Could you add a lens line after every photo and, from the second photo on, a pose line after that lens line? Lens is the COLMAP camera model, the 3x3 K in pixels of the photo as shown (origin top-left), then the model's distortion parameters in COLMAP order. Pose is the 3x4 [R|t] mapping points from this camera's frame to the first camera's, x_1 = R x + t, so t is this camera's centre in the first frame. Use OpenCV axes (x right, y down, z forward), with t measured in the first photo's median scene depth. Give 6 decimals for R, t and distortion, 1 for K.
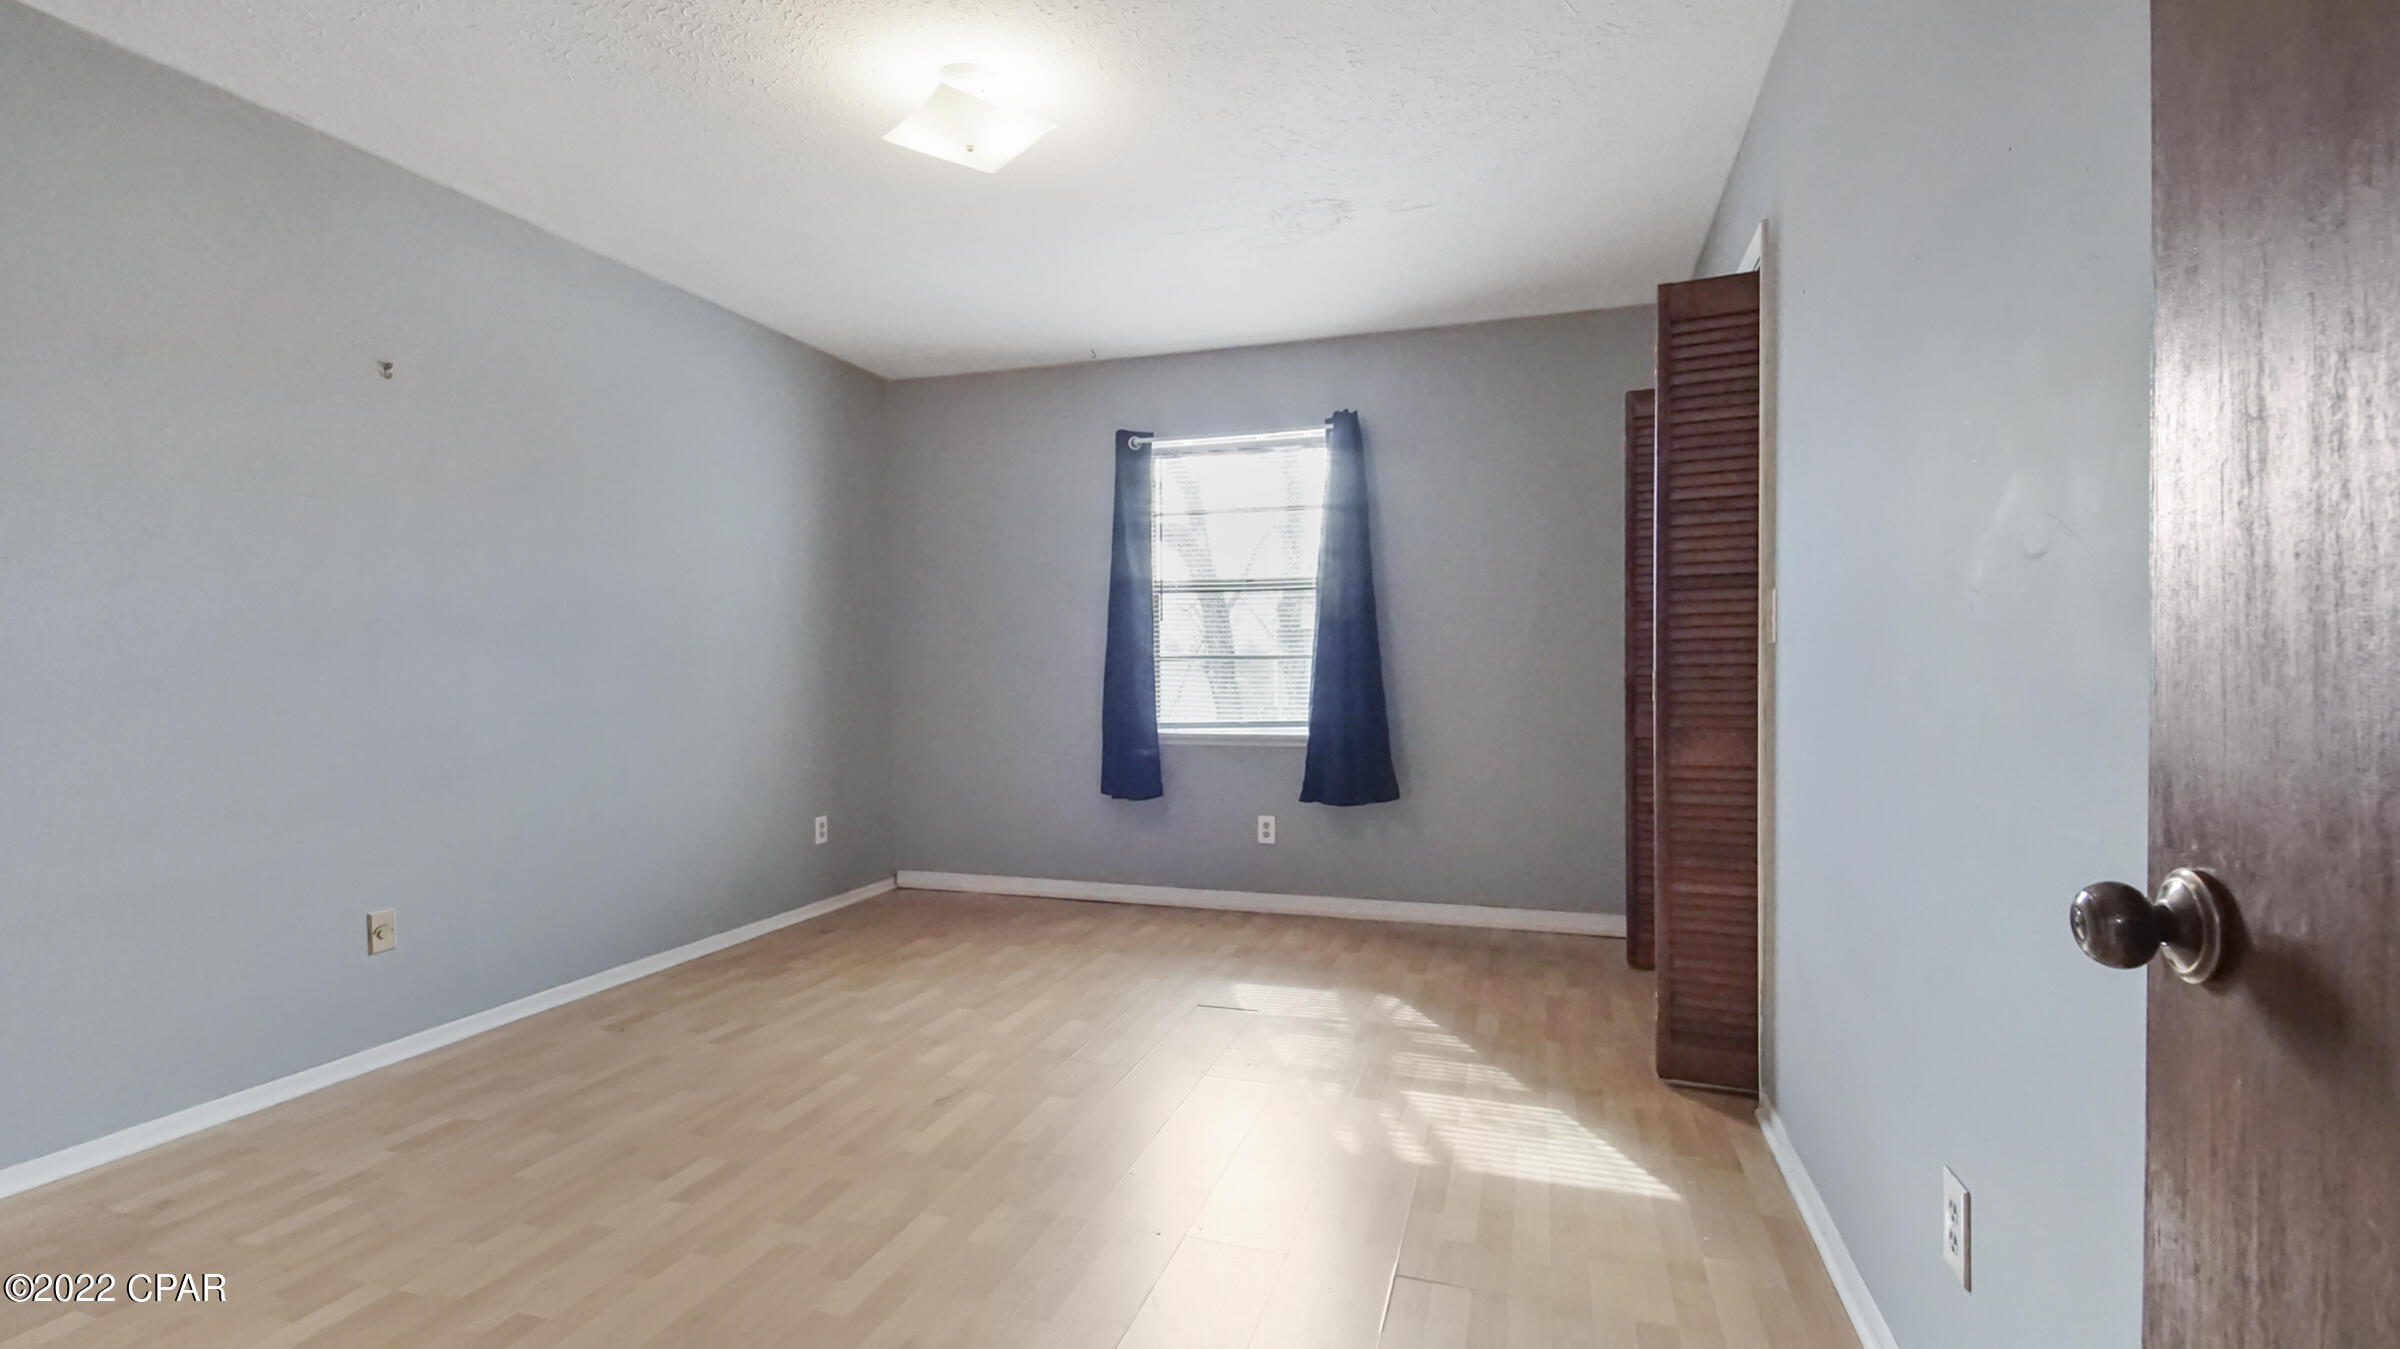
lens RADIAL K [[975.0, 0, 1176.5], [0, 975.0, 690.0], [0, 0, 1]] dist [0.045940, -0.018155]
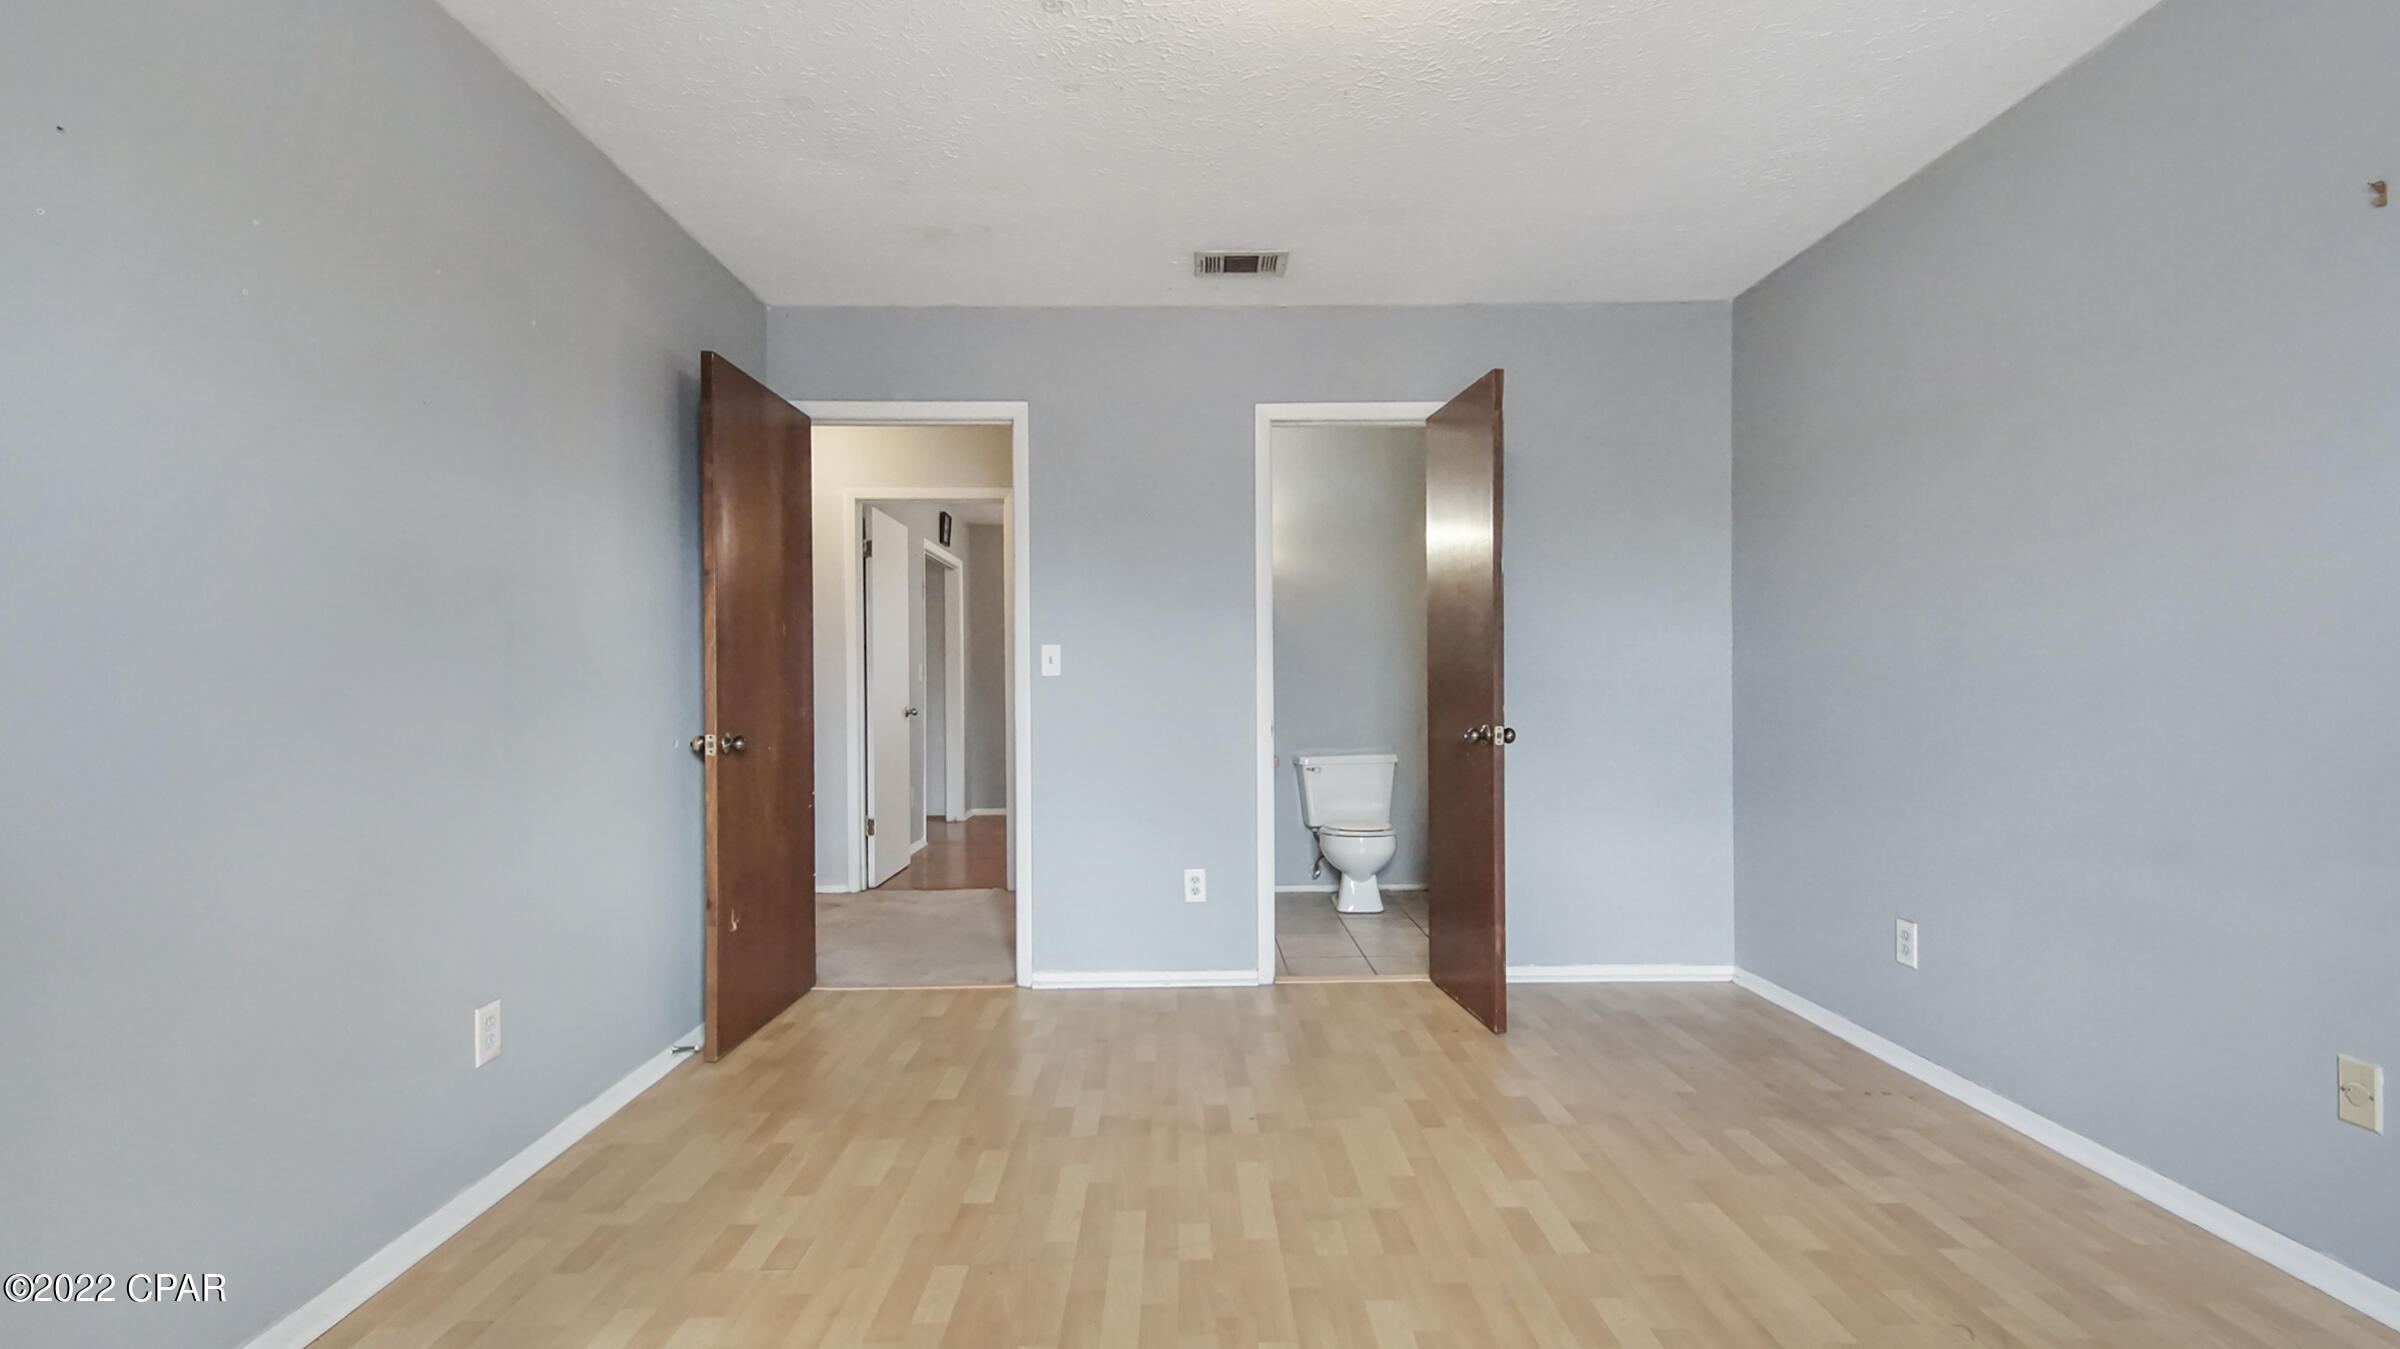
lens RADIAL K [[975.0, 0, 1176.5], [0, 975.0, 690.0], [0, 0, 1]] dist [0.045940, -0.018155]
pose [[-0.937761, 0.012322, -0.347063, 0.160260], [0.004238, 0.999702, 0.024044, -0.041837], [0.347256, 0.021077, -0.937533, 1.716744]]
